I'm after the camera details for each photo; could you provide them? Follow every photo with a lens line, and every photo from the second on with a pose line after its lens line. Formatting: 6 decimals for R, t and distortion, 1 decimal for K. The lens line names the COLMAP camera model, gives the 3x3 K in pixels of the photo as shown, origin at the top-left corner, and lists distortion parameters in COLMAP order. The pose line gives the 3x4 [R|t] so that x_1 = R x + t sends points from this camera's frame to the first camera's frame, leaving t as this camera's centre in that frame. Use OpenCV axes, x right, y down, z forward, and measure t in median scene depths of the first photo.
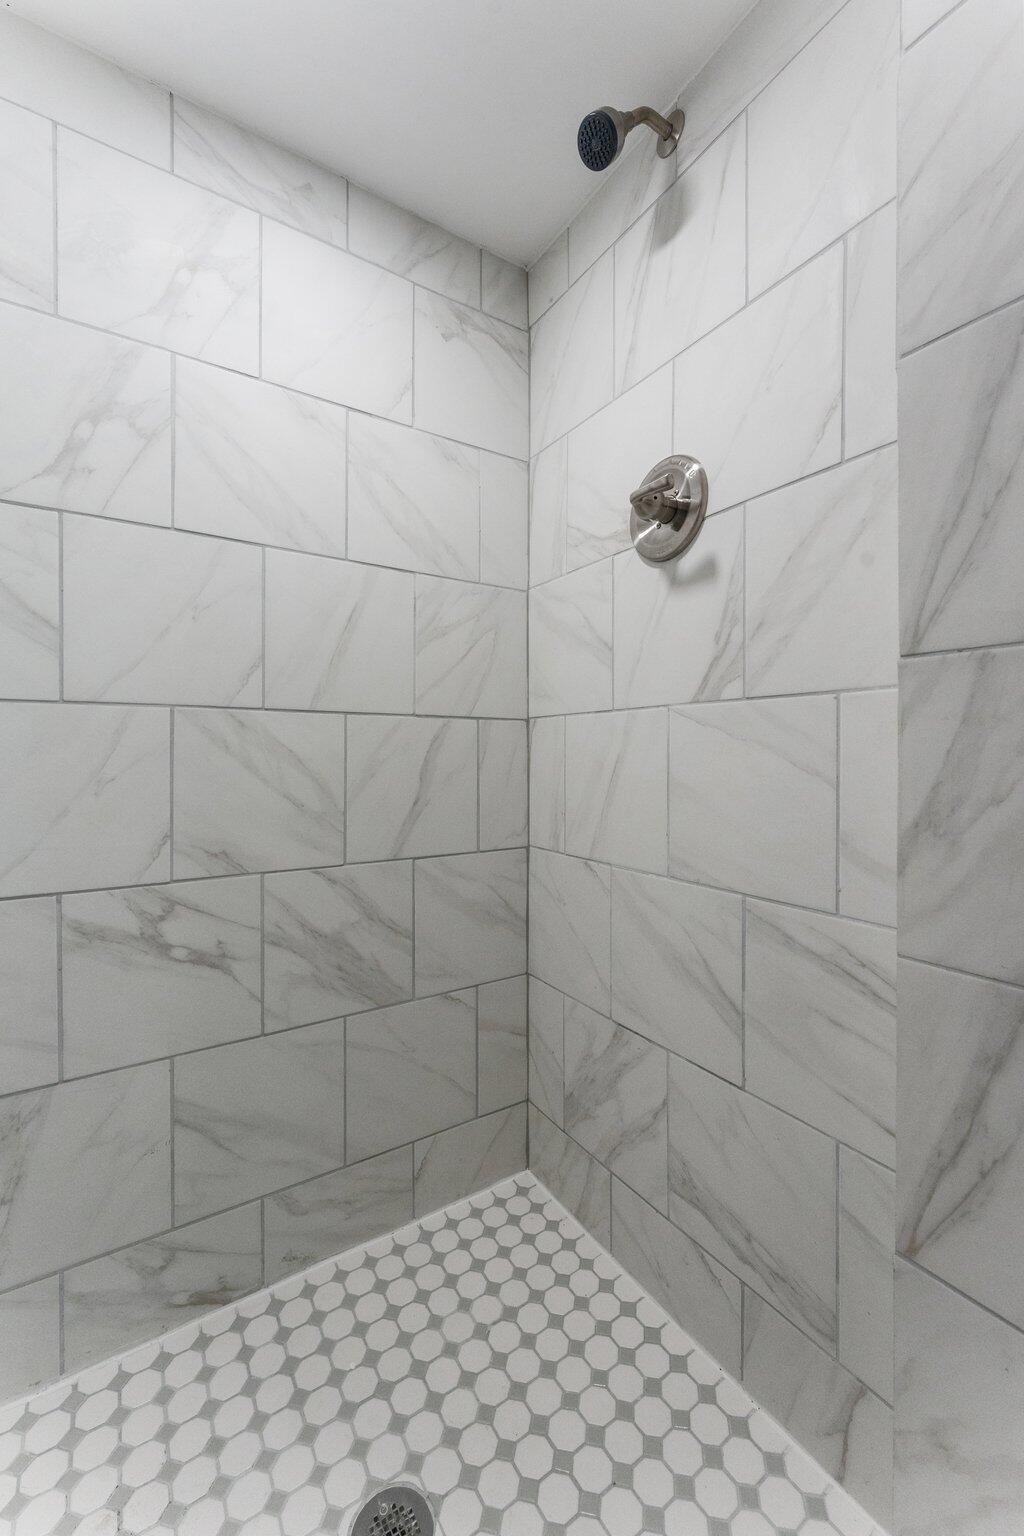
lens RADIAL K [[619.1, 0, 511.8], [0, 619.1, 755.6], [0, 0, 1]] dist [-0.002376, 0.001107]
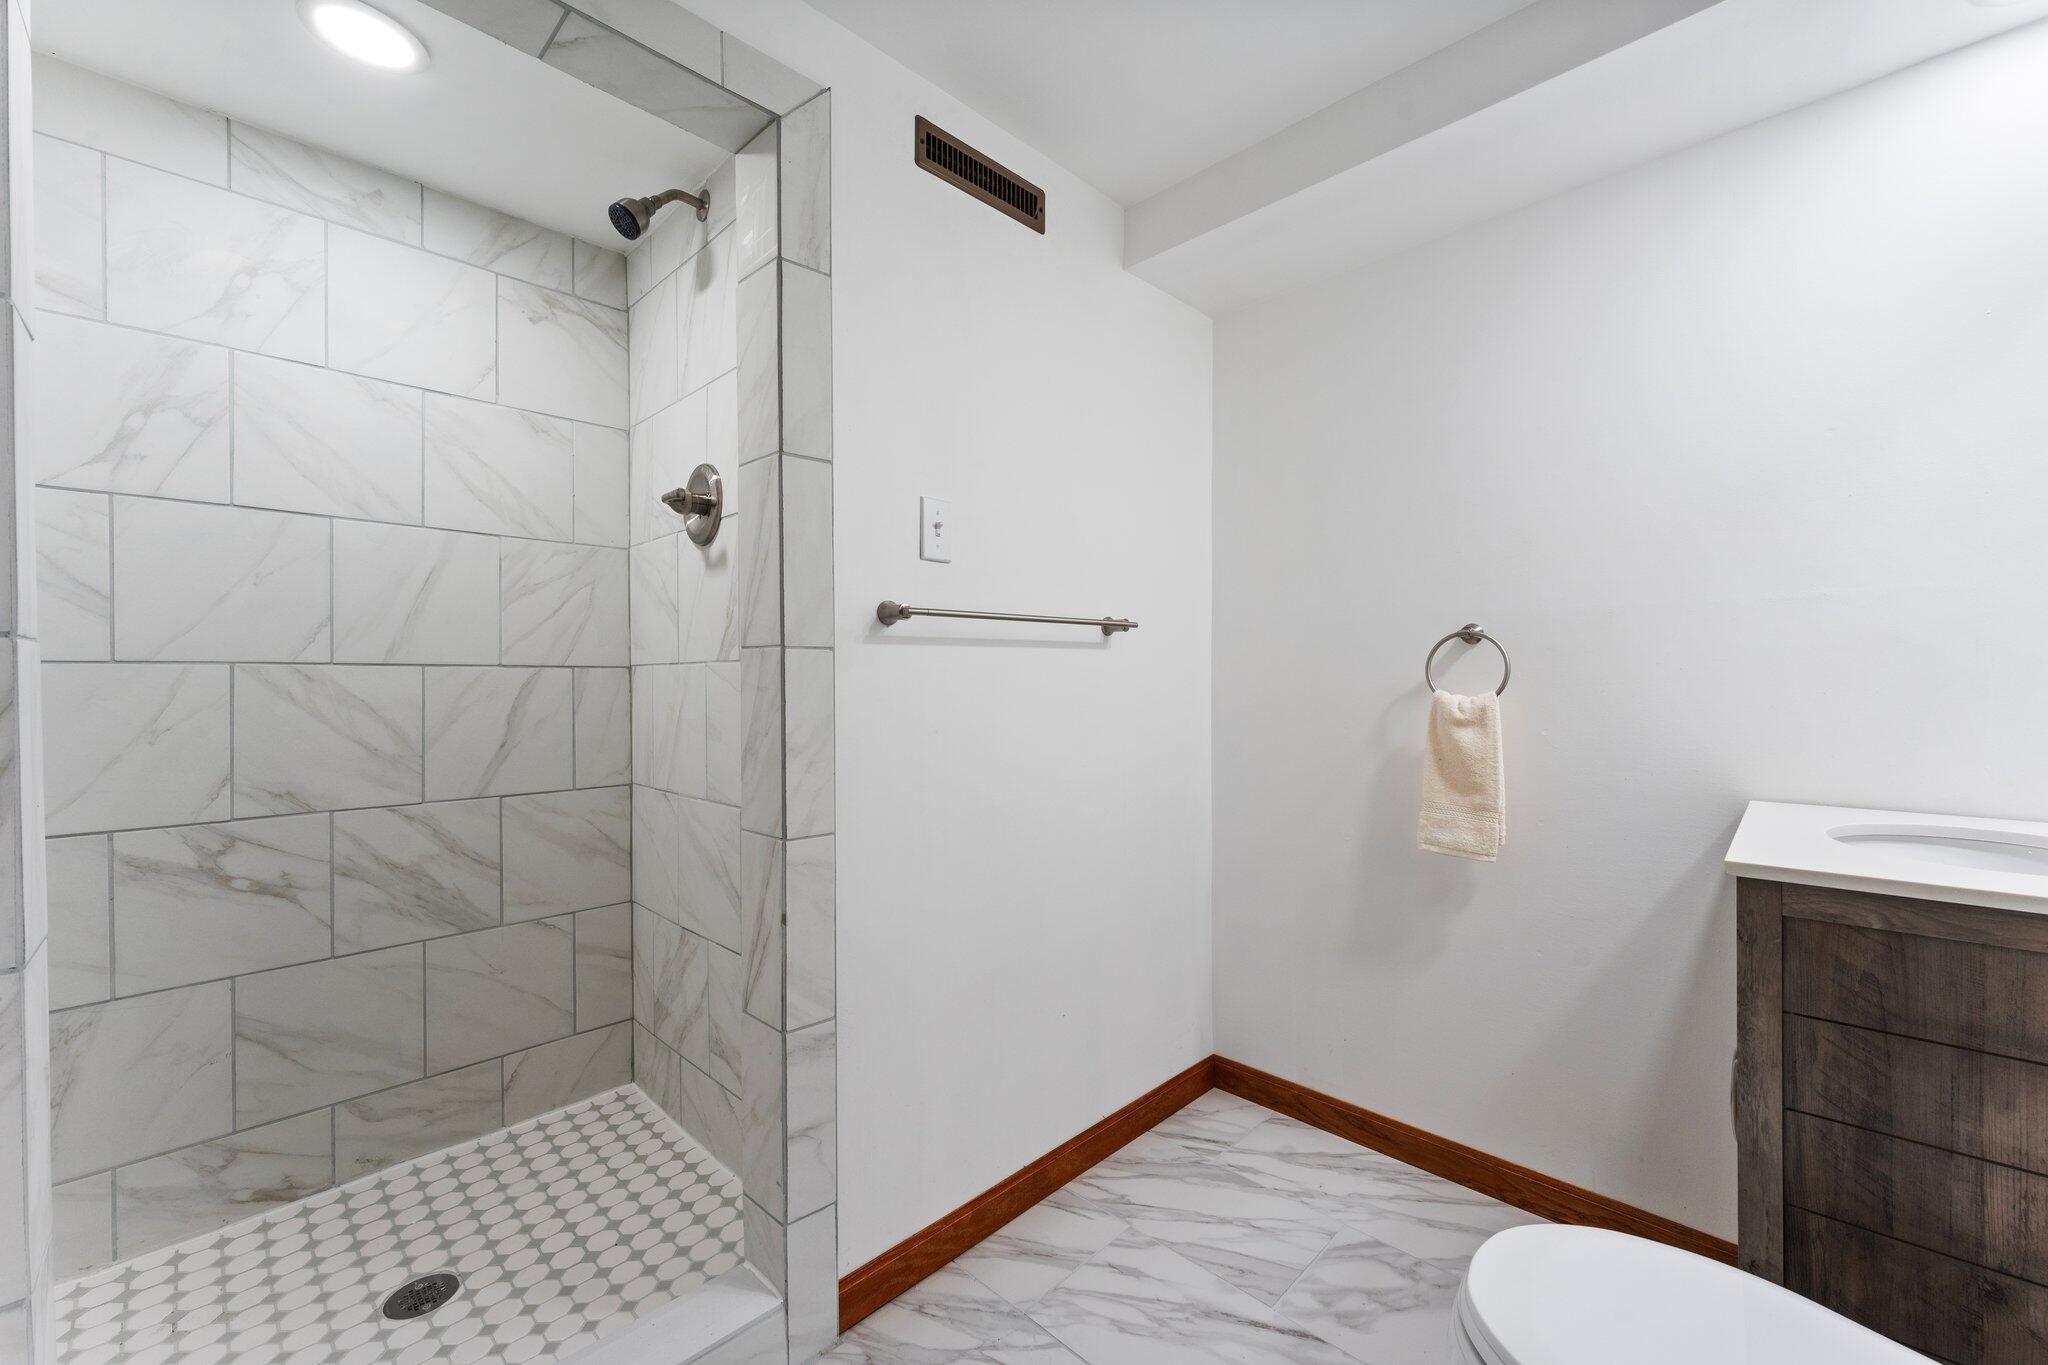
lens RADIAL K [[825.5, 0, 1024.3], [0, 825.5, 681.1], [0, 0, 1]] dist [-0.002376, 0.001107]
pose [[0.975119, -0.005496, 0.221612, 0.497760], [0.006204, 0.999978, -0.002502, -0.033309], [-0.221594, 0.003815, 0.975132, -0.741356]]
